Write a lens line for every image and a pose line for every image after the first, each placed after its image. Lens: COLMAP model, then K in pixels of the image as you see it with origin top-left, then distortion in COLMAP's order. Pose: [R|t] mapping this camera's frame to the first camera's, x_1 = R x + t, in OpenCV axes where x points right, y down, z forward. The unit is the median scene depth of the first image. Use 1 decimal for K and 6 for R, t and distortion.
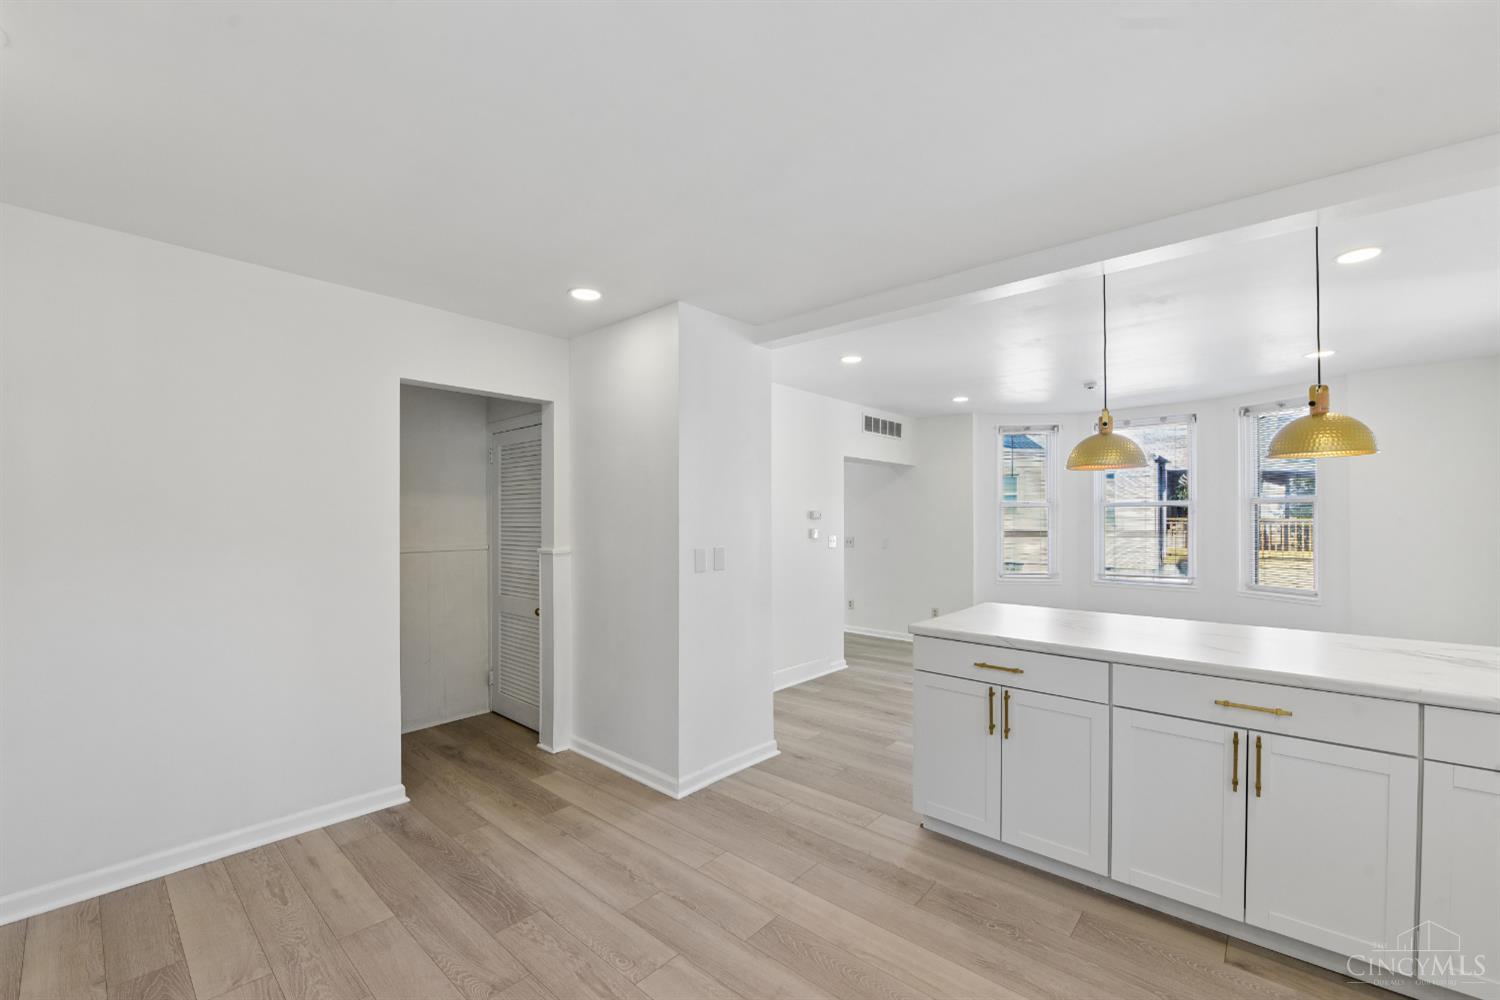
lens RADIAL K [[598.5, 0, 775.7], [0, 598.5, 503.4], [0, 0, 1]] dist [-0.002140, -0.000211]
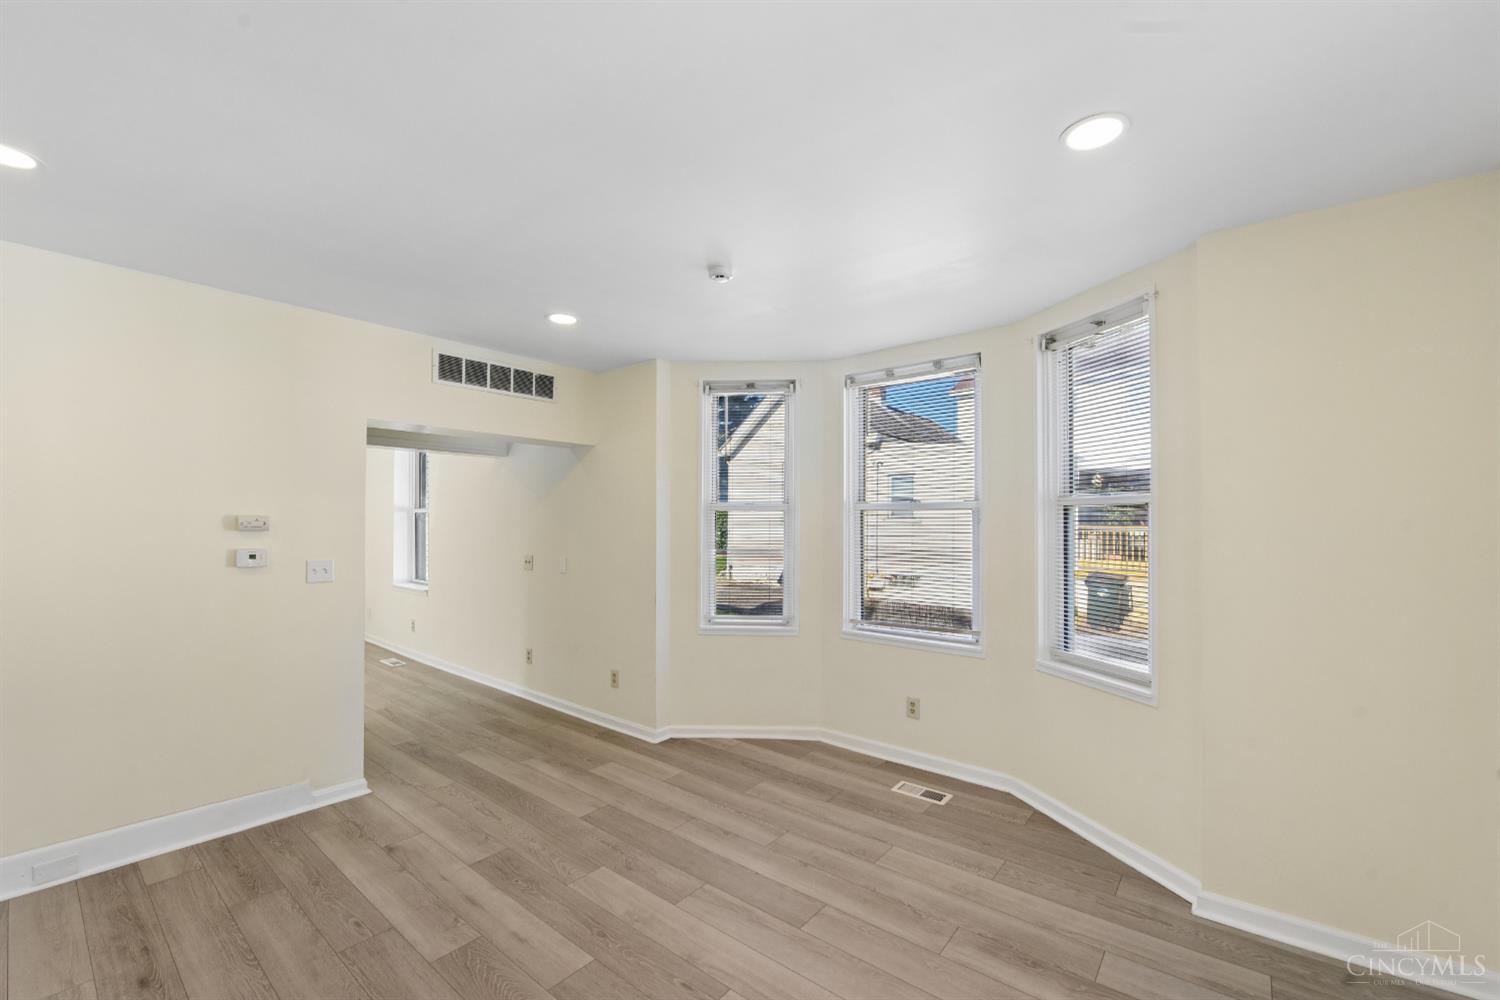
lens RADIAL K [[606.0, 0, 762.7], [0, 606.0, 496.2], [0, 0, 1]] dist [-0.017713, -0.000446]
pose [[0.999646, 0.002210, 0.026531, 0.550594], [-0.001792, 0.999874, -0.015773, 0.001899], [-0.026563, 0.015720, 0.999524, 0.484828]]
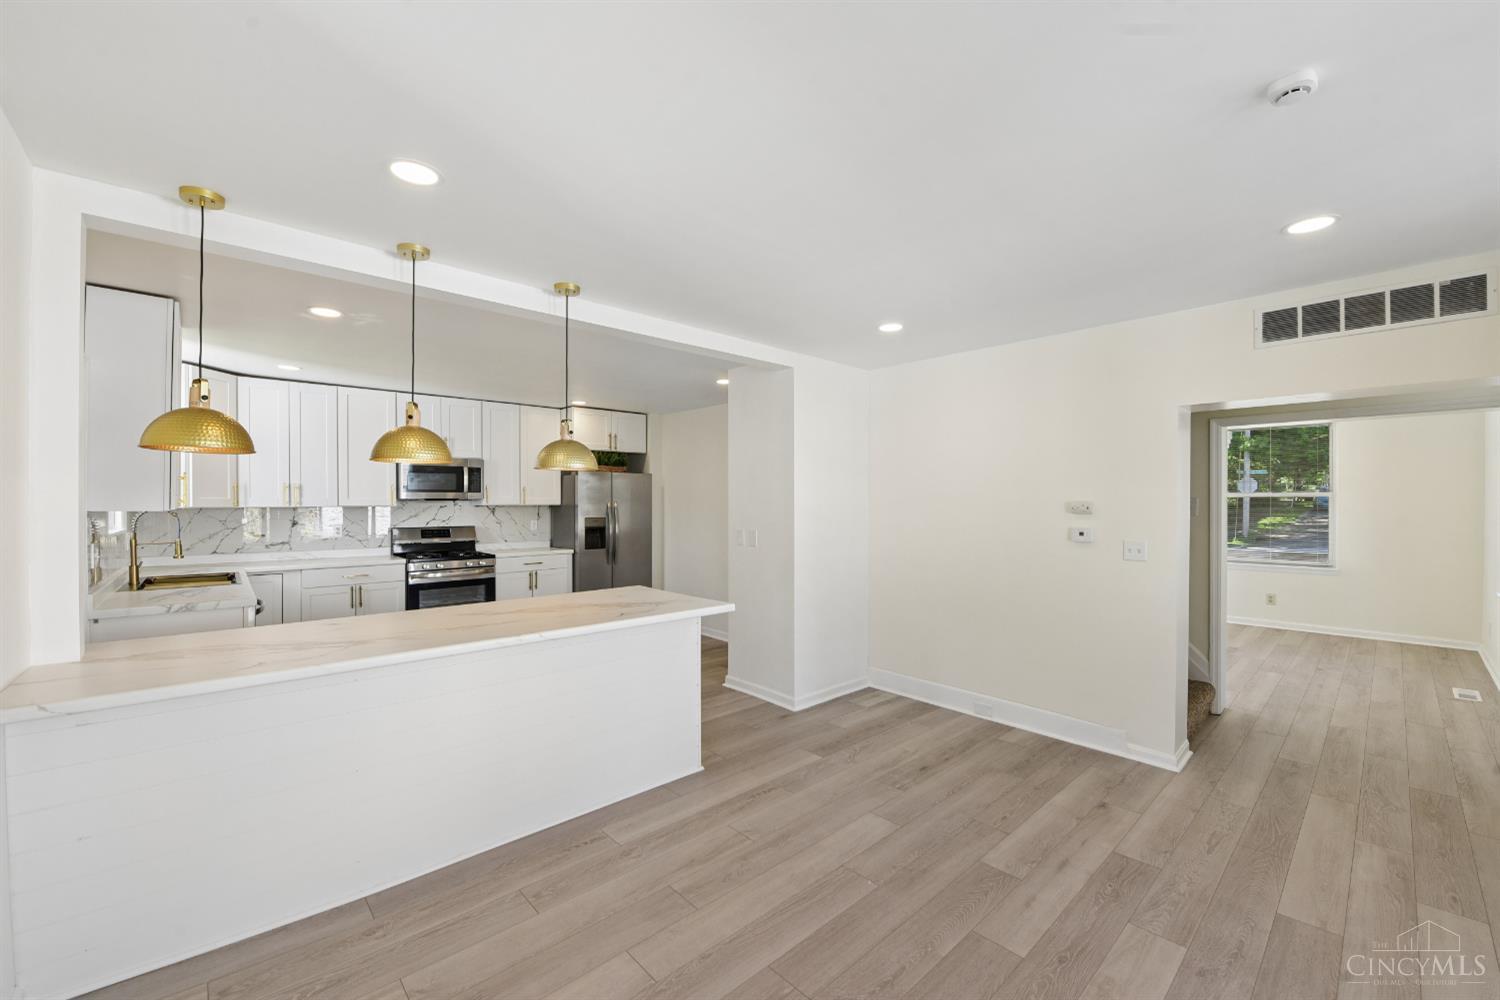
lens RADIAL K [[606.0, 0, 762.7], [0, 606.0, 496.2], [0, 0, 1]] dist [-0.017713, -0.000446]
pose [[-0.116907, -0.010359, -0.993089, 0.862012], [0.021958, 0.999674, -0.013013, 0.006293], [0.992900, -0.023328, -0.116641, 0.779849]]
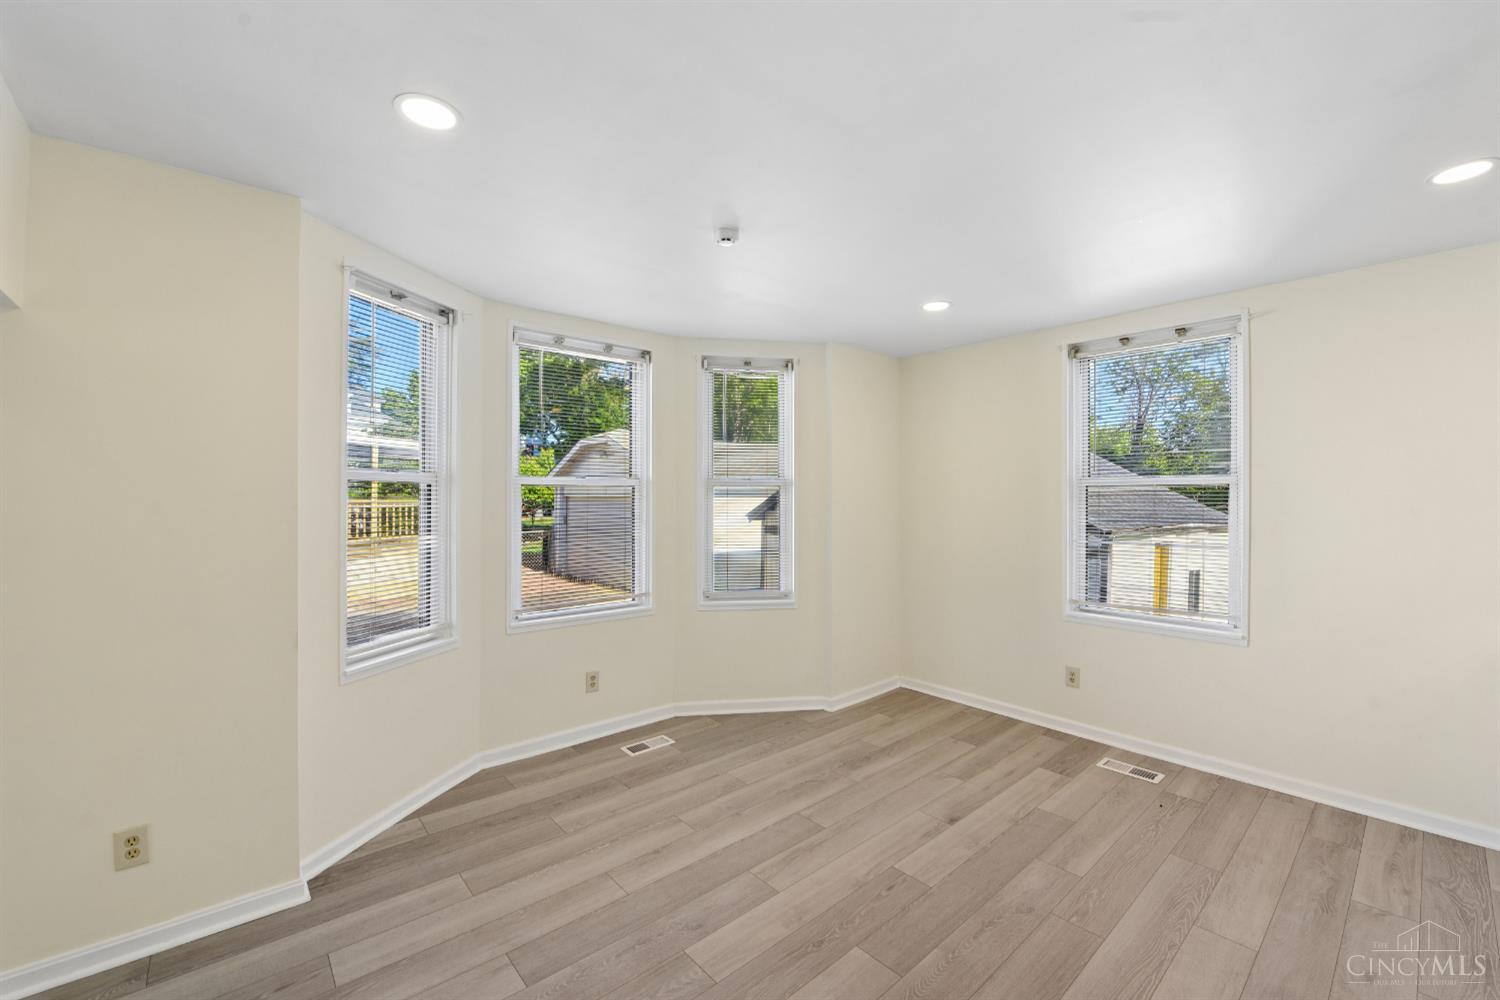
lens RADIAL K [[606.0, 0, 762.7], [0, 606.0, 496.2], [0, 0, 1]] dist [-0.017713, -0.000446]
pose [[0.146587, 0.000737, 0.989197, 0.044166], [-0.026824, 0.999635, 0.003230, 0.009585], [-0.988834, -0.027008, 0.146554, 0.908655]]
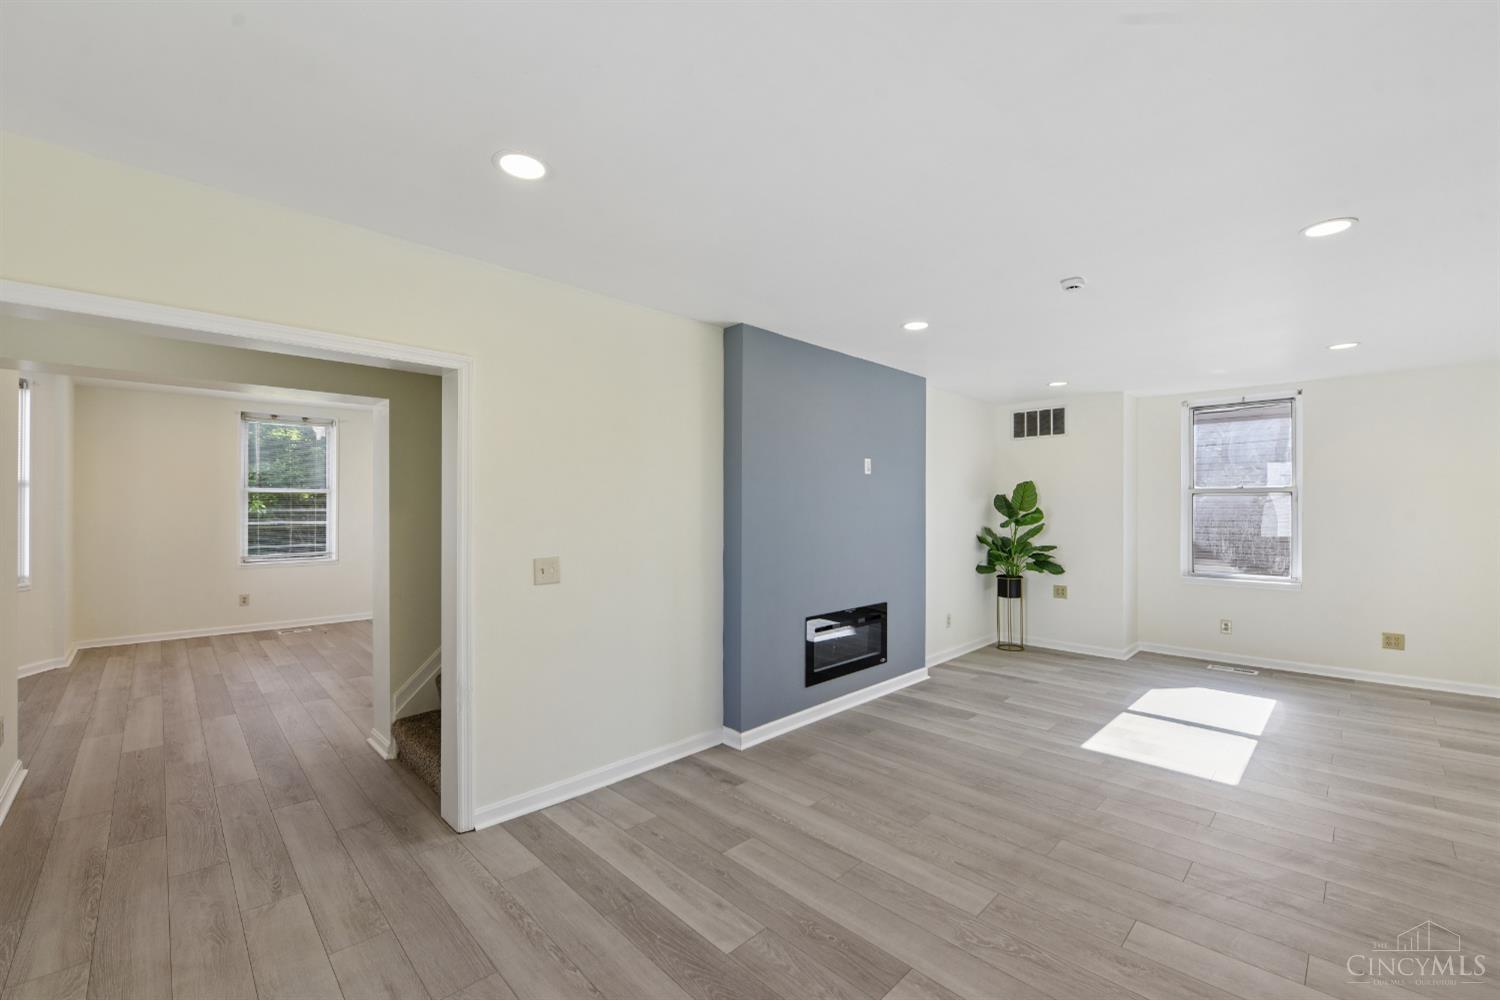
lens RADIAL K [[615.7, 0, 750.0], [0, 615.7, 500.0], [0, 0, 1]] dist [-0.016009, -0.000700]
pose [[-0.994592, -0.004879, 0.103746, -0.405491], [-0.008377, 0.999410, -0.033308, 0.042625], [-0.103522, -0.033997, -0.994046, 1.863329]]
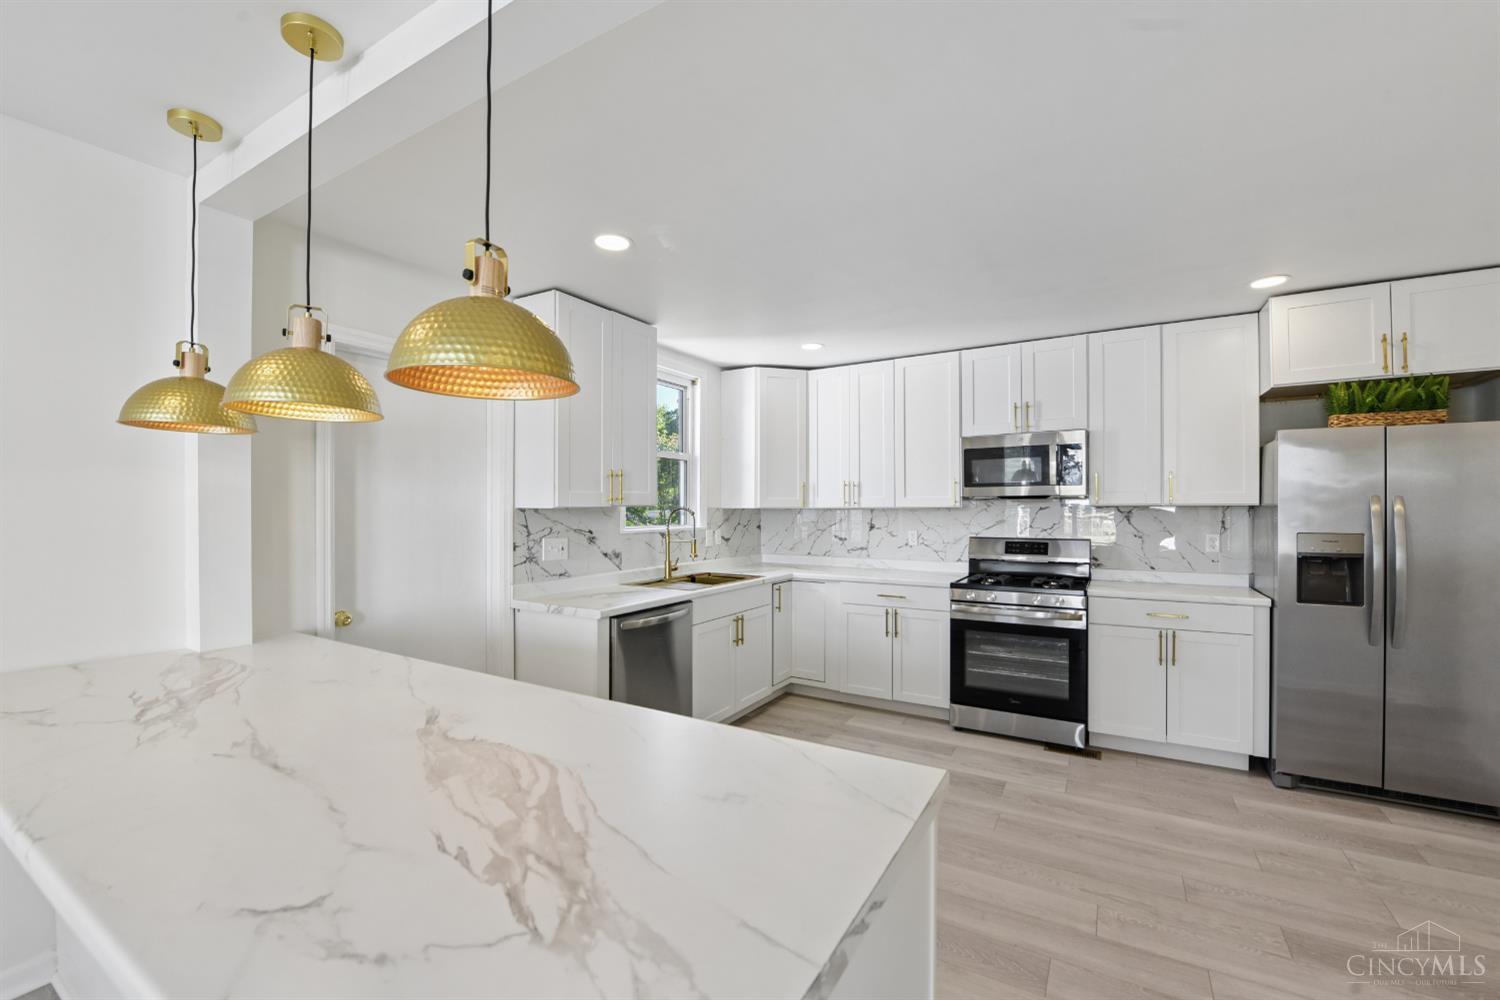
lens RADIAL K [[614.5, 0, 748.6], [0, 614.5, 509.8], [0, 0, 1]] dist [-0.018933, -0.000321]
pose [[-0.988609, -0.000531, -0.150503, 0.224832], [0.002622, 0.999781, -0.020749, 0.015661], [0.150481, -0.020907, -0.988392, 0.748754]]
